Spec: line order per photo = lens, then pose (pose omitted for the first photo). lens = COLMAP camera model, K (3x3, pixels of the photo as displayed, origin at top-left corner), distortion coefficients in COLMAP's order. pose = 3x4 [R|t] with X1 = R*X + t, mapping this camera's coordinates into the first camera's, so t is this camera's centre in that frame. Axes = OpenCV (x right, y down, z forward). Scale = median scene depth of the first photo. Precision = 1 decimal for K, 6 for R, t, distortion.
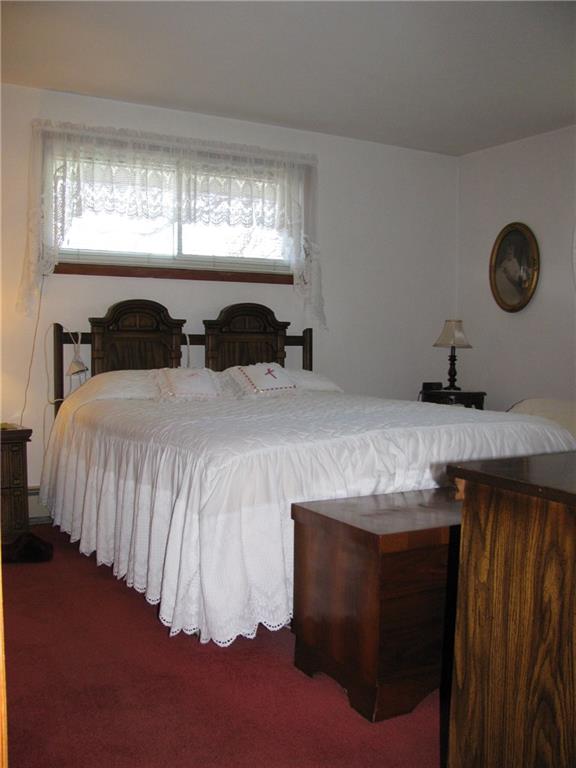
lens RADIAL K [[793.9, 0, 292.8], [0, 793.9, 384.1], [0, 0, 1]] dist [-0.224669, 0.282954]
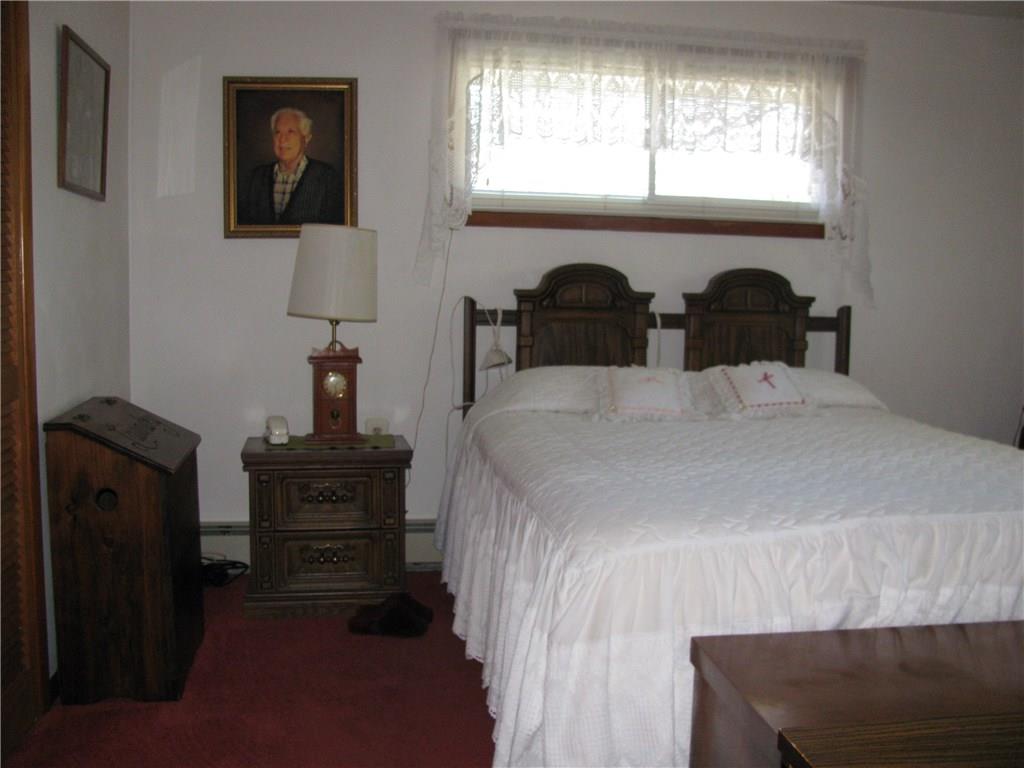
lens RADIAL K [[1058.5, 0, 520.7], [0, 1058.5, 382.7], [0, 0, 1]] dist [-0.224669, 0.282954]
pose [[0.936606, 0.045454, -0.347423, 0.080817], [-0.030228, 0.998335, 0.049124, -0.046845], [0.349078, -0.035508, 0.936421, 0.101731]]
